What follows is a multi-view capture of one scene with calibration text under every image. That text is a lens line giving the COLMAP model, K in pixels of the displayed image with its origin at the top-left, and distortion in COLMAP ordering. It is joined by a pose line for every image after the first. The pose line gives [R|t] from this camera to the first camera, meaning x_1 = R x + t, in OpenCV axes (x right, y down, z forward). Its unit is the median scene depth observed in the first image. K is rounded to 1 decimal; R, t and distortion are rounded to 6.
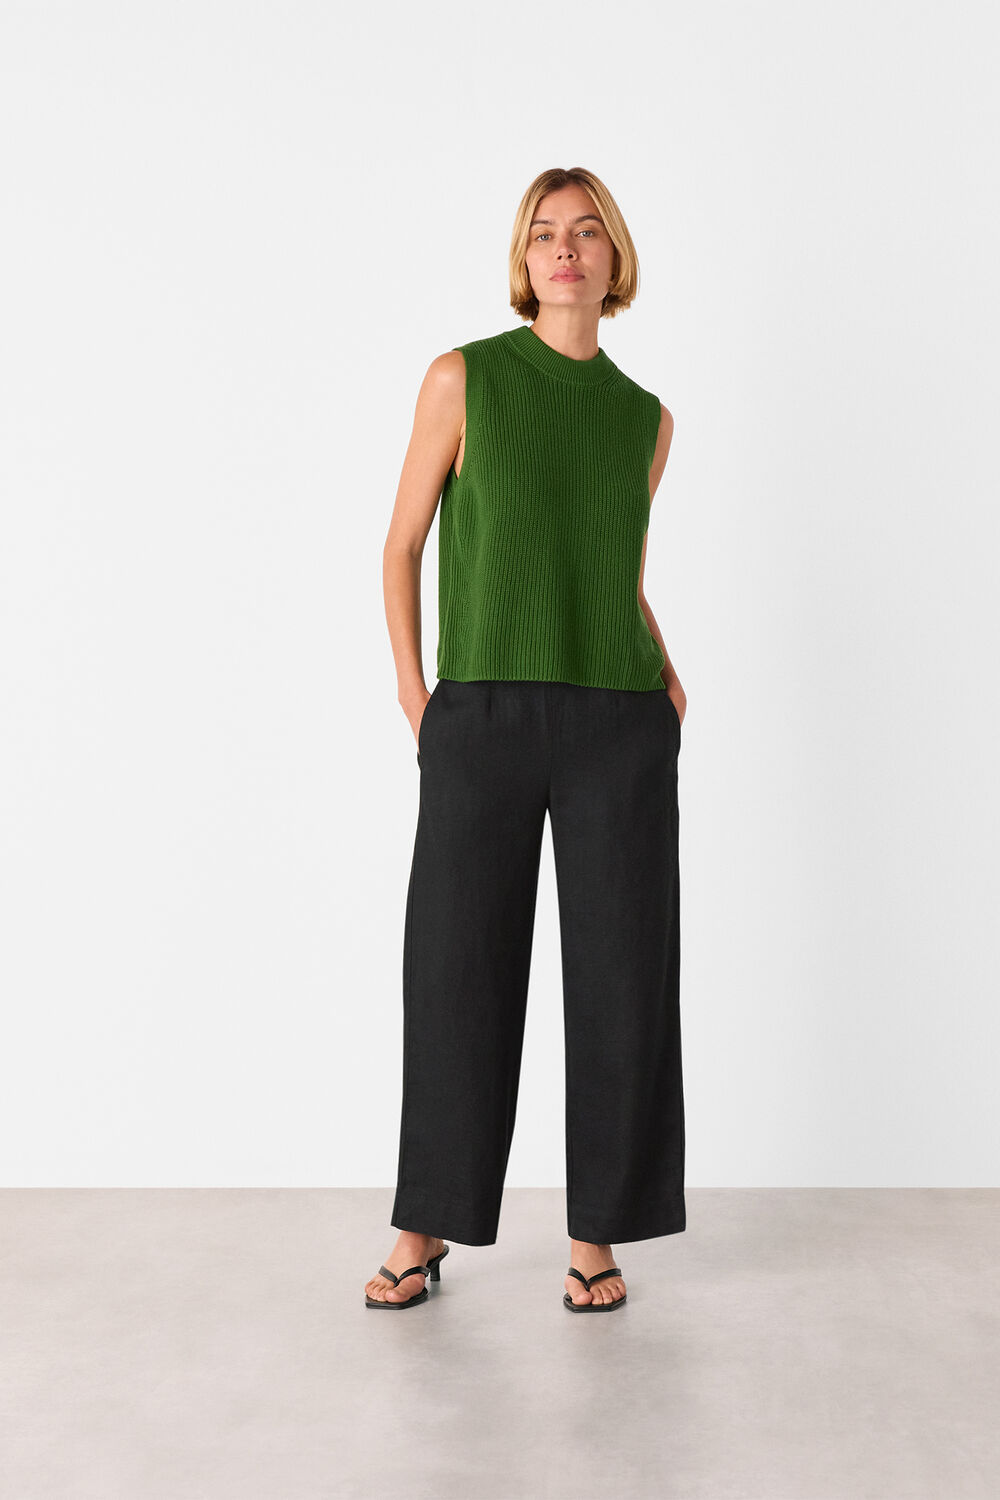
lens RADIAL K [[2128.5, 0, 500.0], [0, 2128.5, 750.0], [0, 0, 1]] dist [-0.000423, 0.001260]
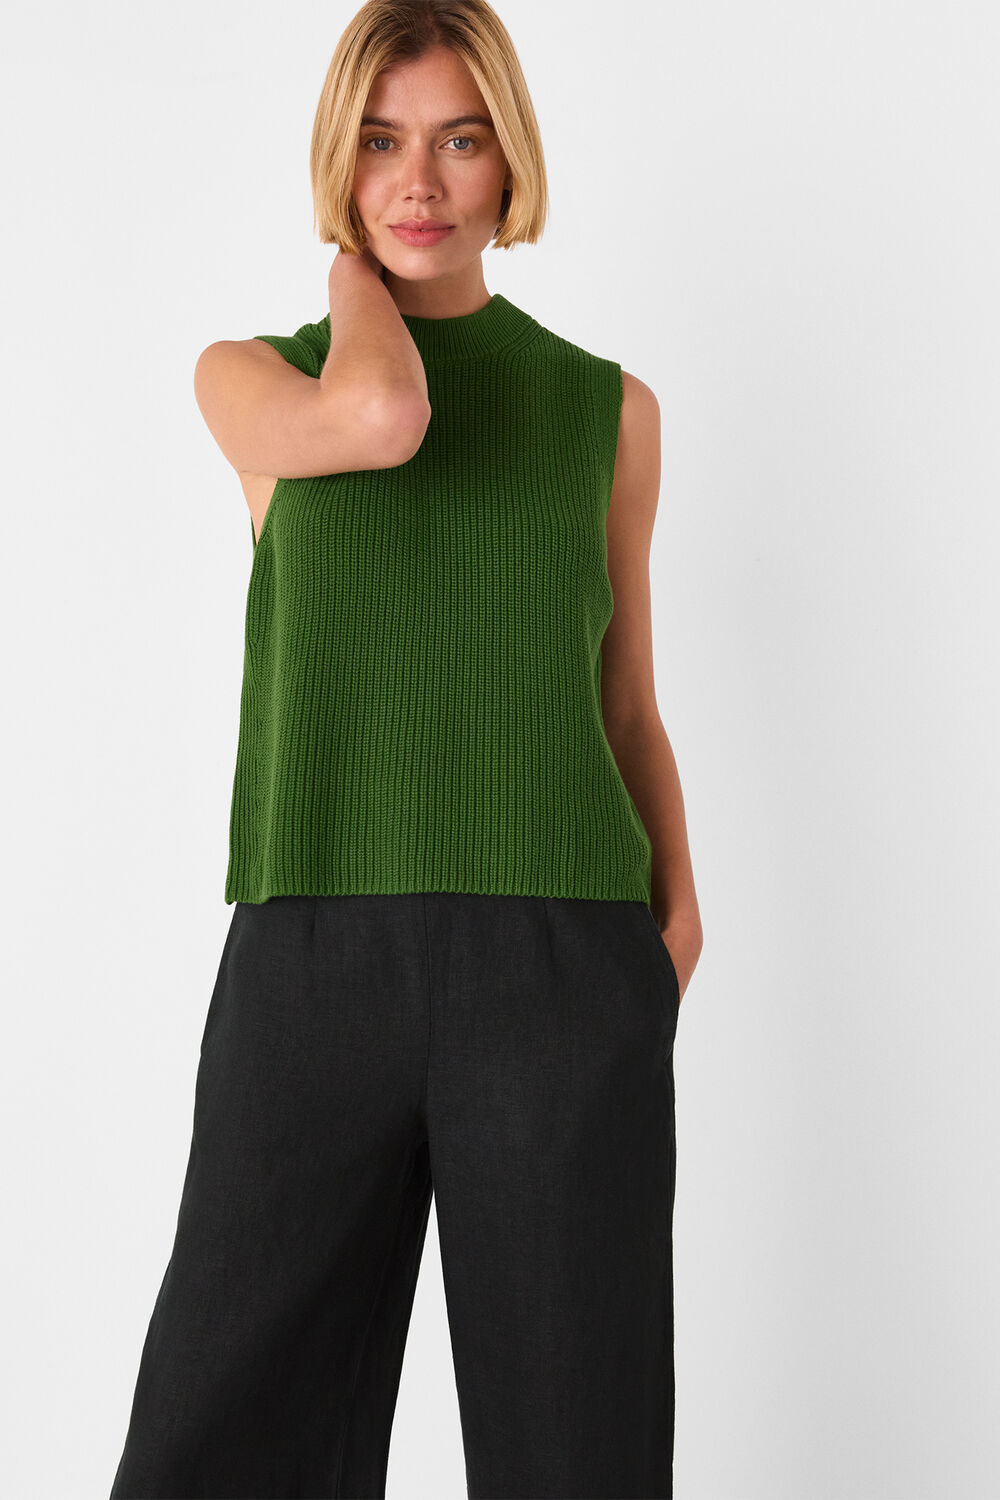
lens RADIAL K [[1806.6, 0, 500.0], [0, 1806.6, 750.0], [0, 0, 1]] dist [-0.158389, -0.009438]
pose [[0.995035, -0.009351, 0.099090, -0.001830], [0.010380, 0.999897, -0.009867, -0.061958], [-0.098988, 0.010847, 0.995030, 0.536279]]
